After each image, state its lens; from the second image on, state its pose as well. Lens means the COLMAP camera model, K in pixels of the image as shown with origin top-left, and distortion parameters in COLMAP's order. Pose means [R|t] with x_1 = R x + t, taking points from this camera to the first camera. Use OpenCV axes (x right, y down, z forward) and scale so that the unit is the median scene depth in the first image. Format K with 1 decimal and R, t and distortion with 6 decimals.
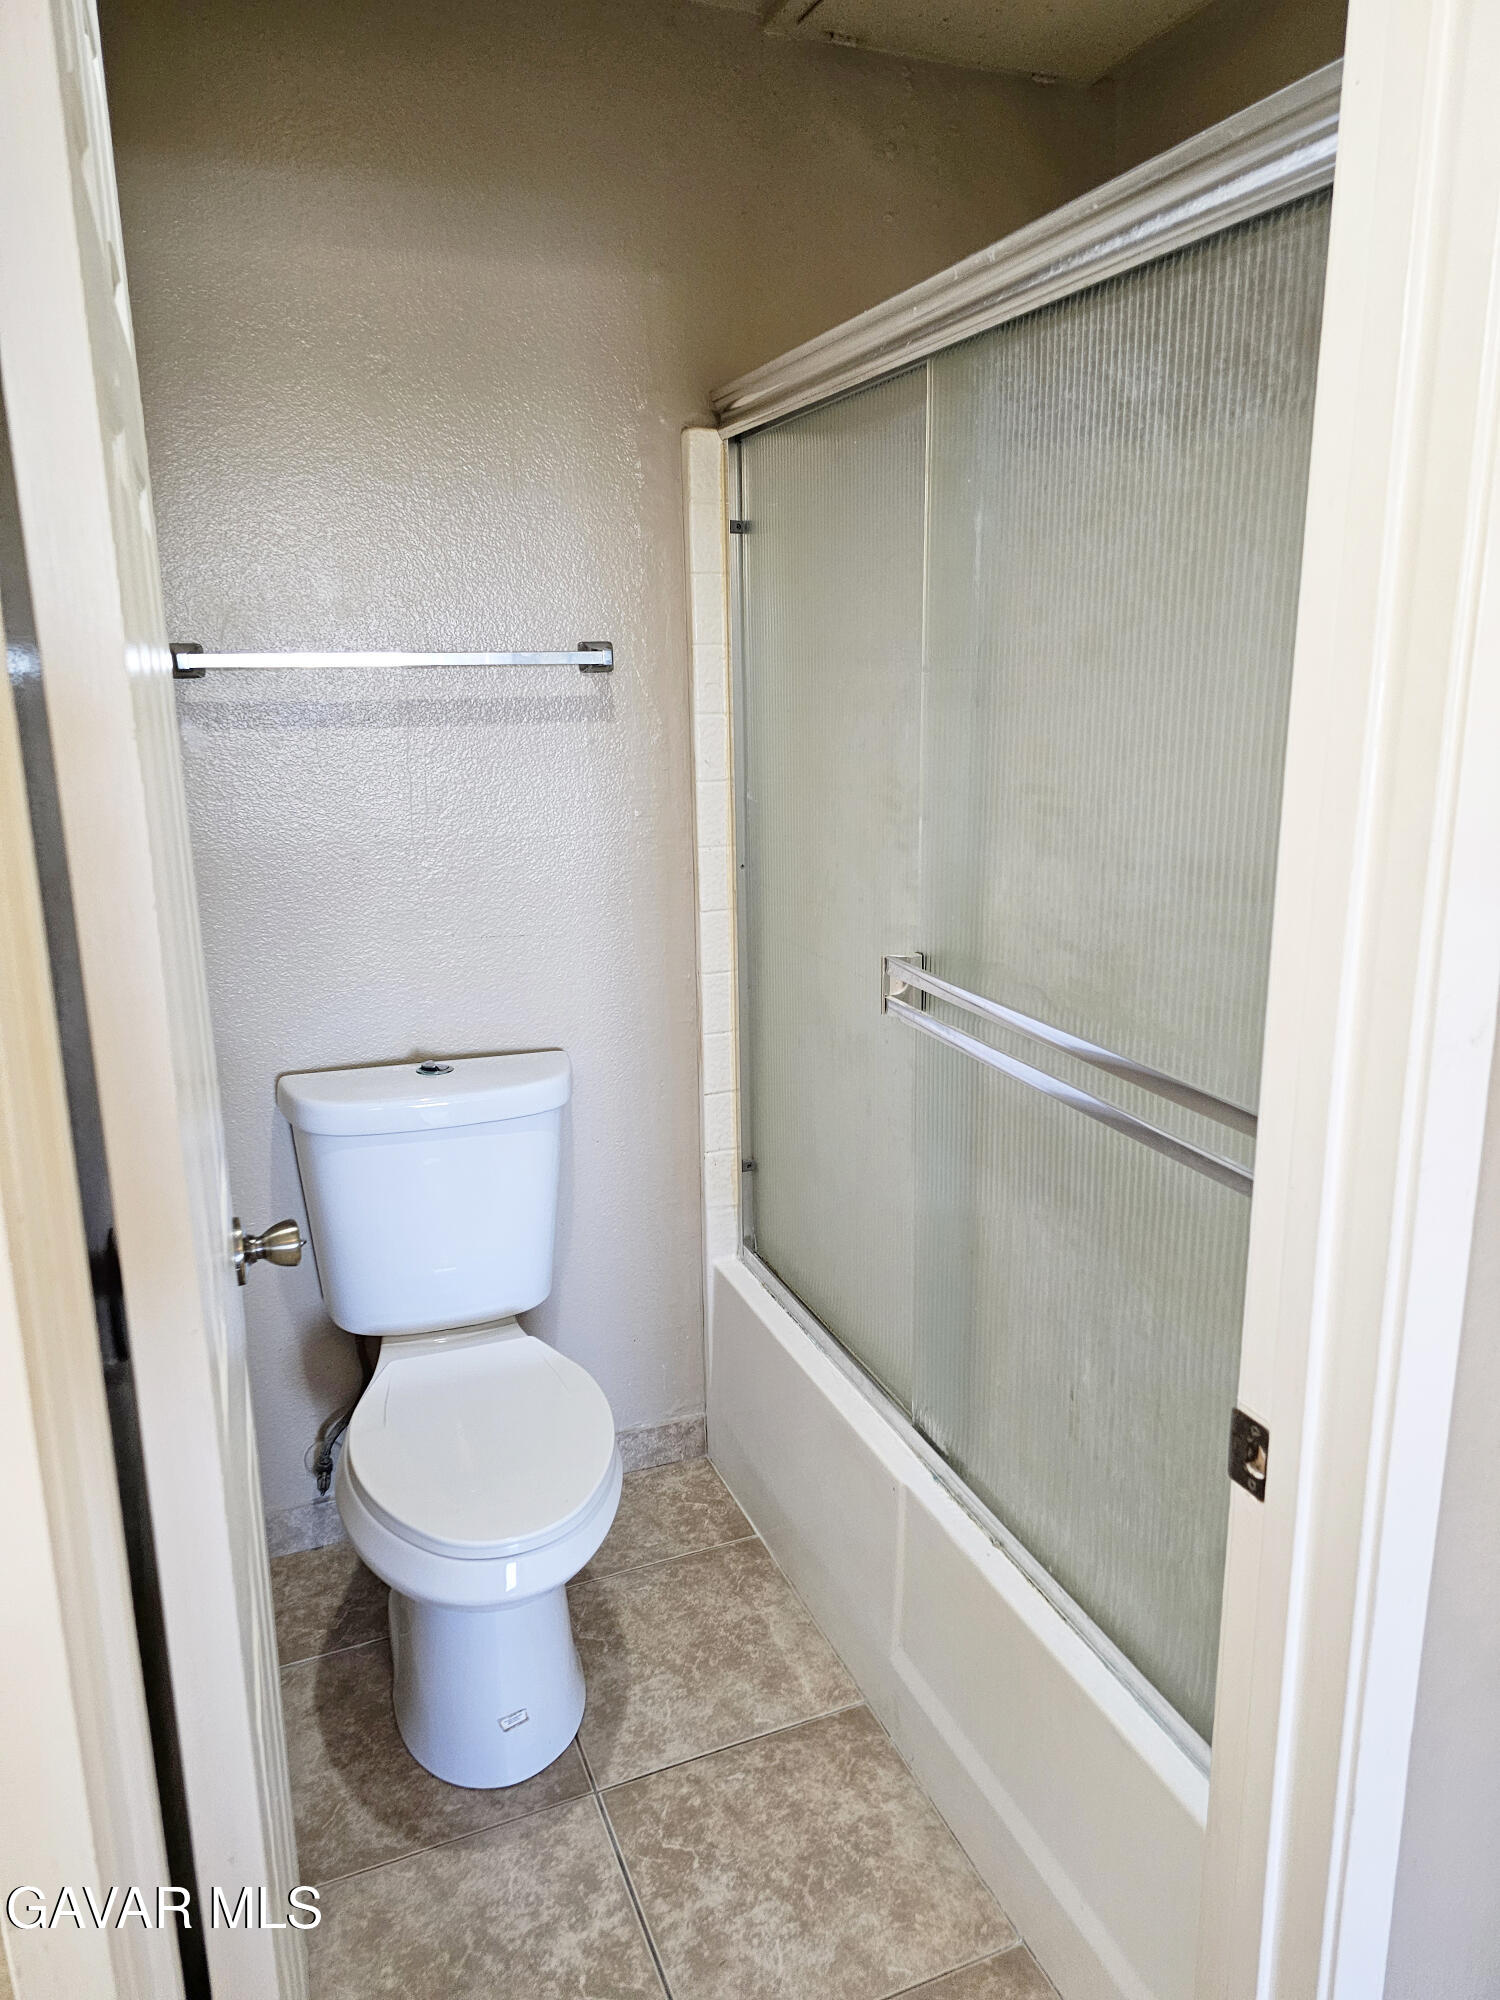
lens RADIAL K [[1346.4, 0, 775.7], [0, 1346.4, 980.2], [0, 0, 1]] dist [0.081998, -0.071916]
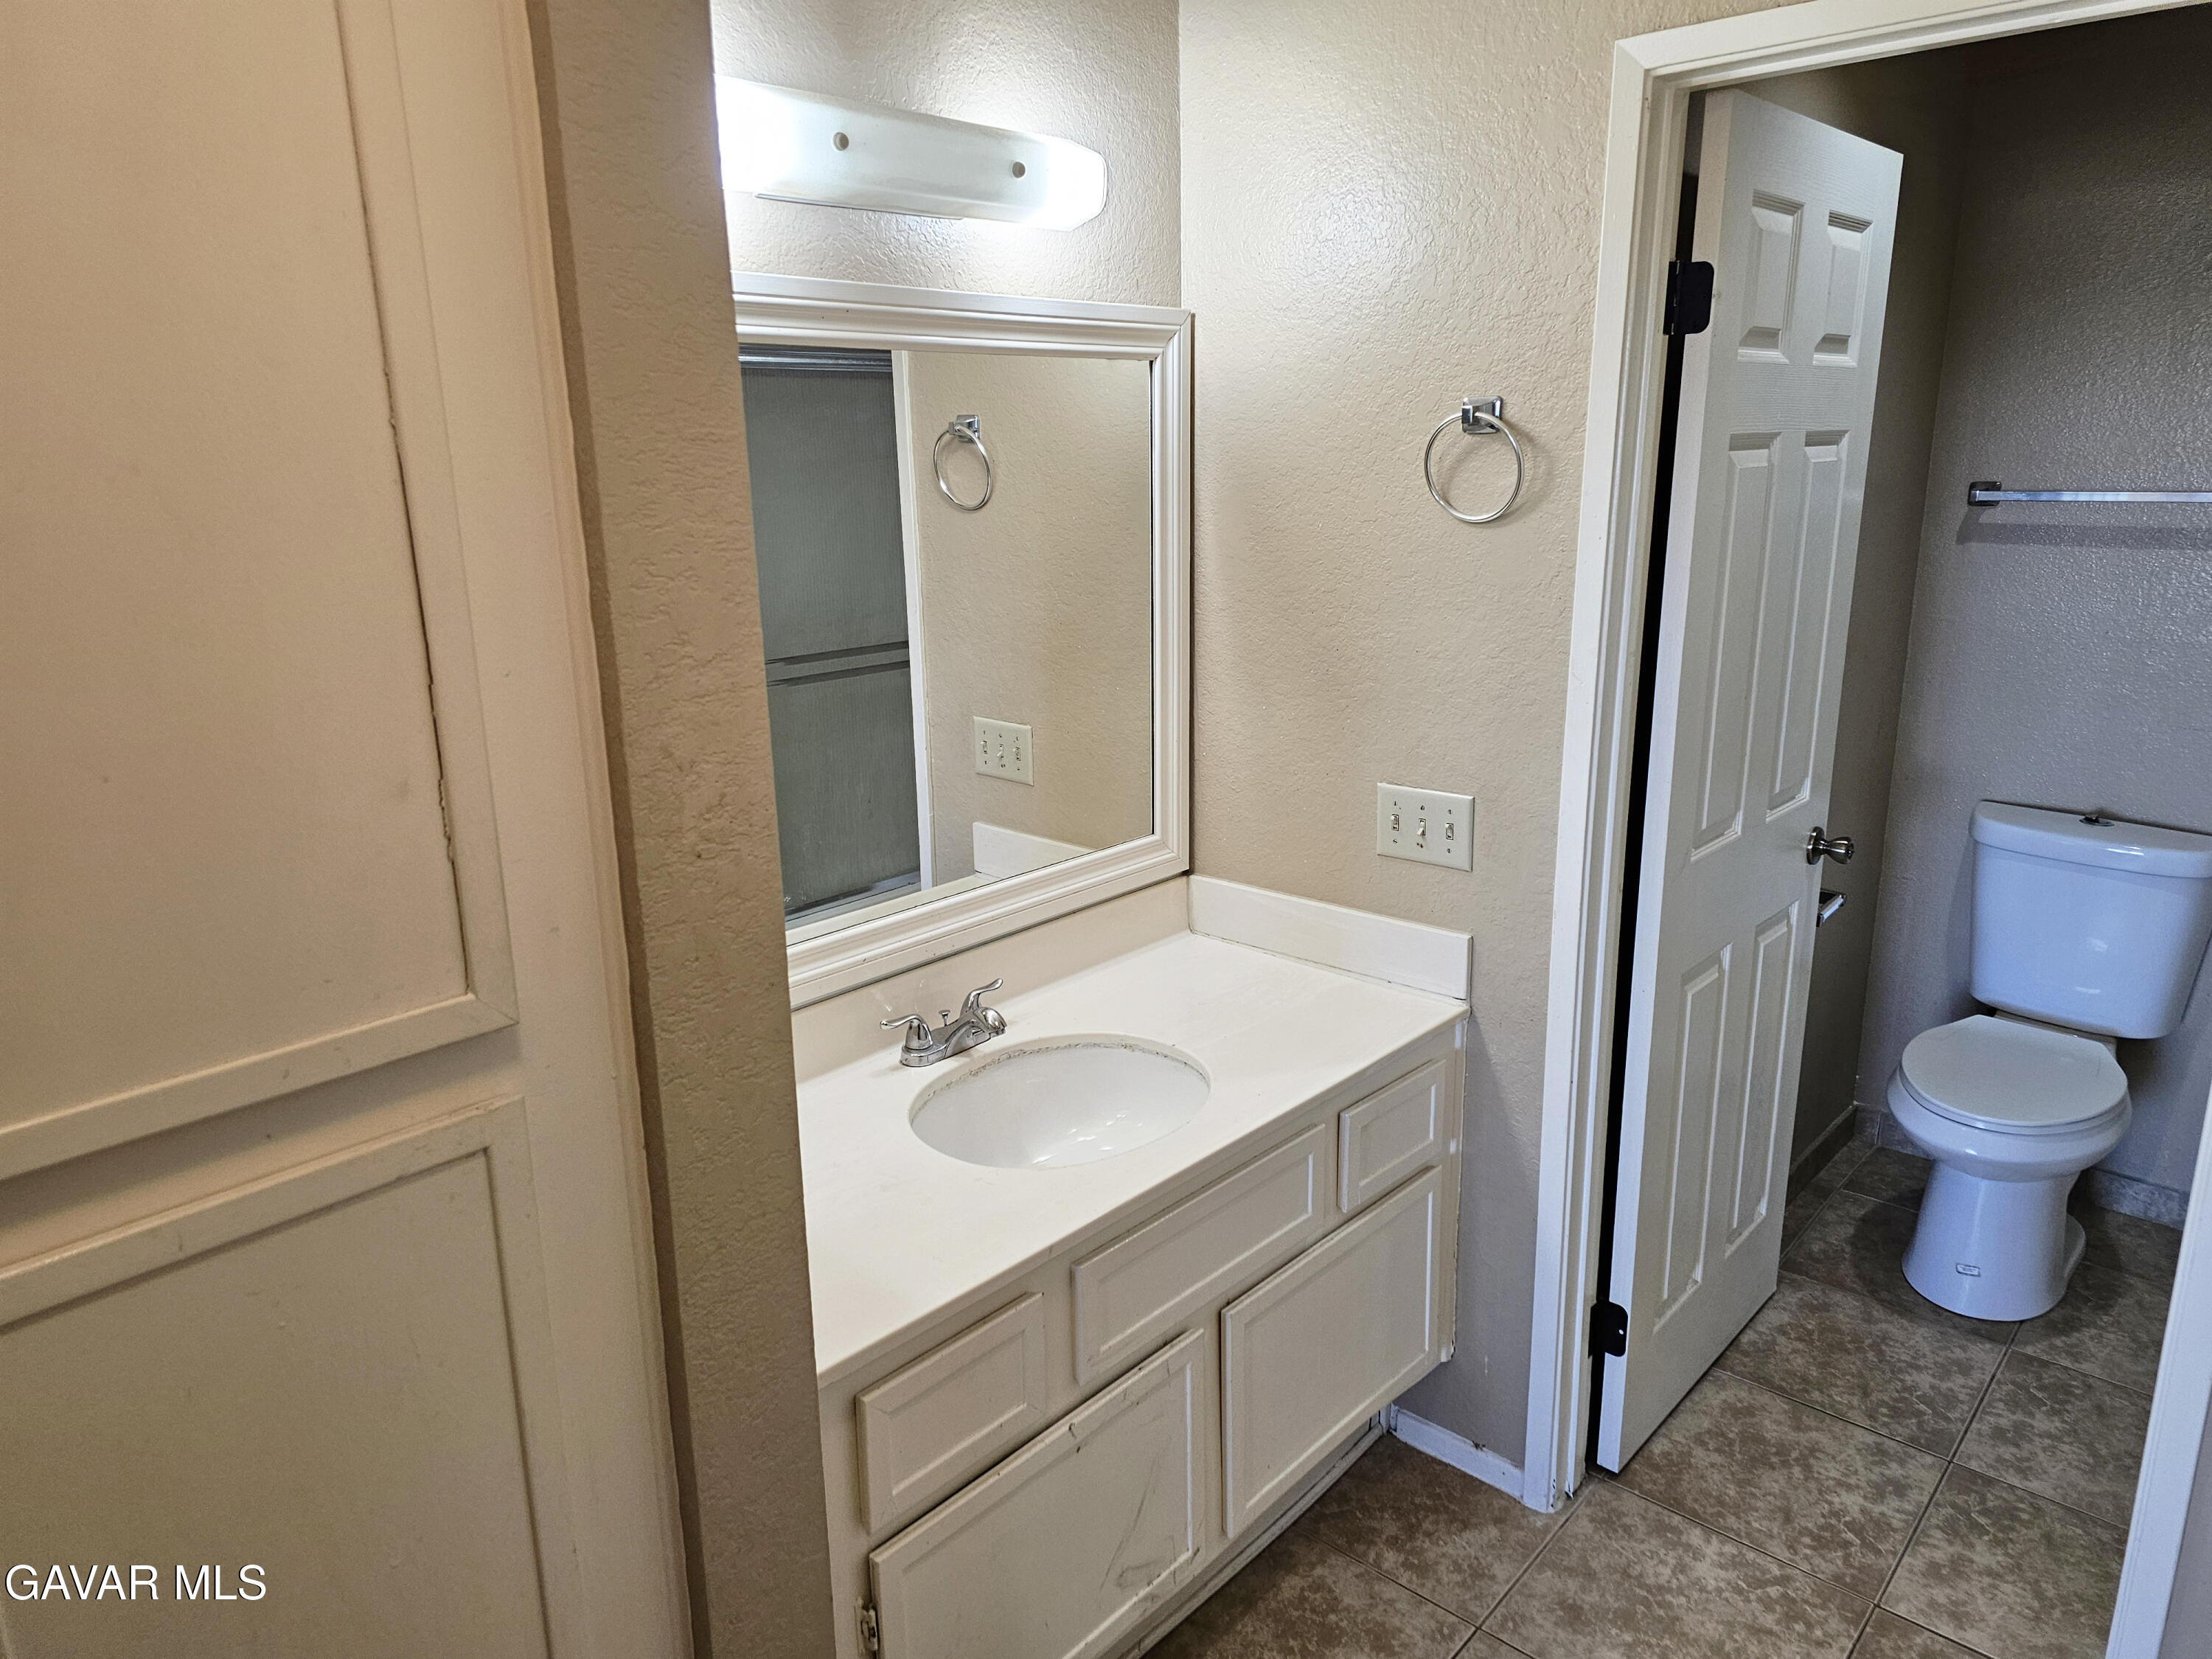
lens RADIAL K [[1489.2, 0, 1110.4], [0, 1489.2, 814.4], [0, 0, 1]] dist [0.081998, -0.071916]
pose [[0.436015, 0.228573, -0.870428, 0.633315], [-0.202516, 0.967321, 0.152573, 0.031188], [0.876857, 0.109751, 0.468056, -0.508065]]
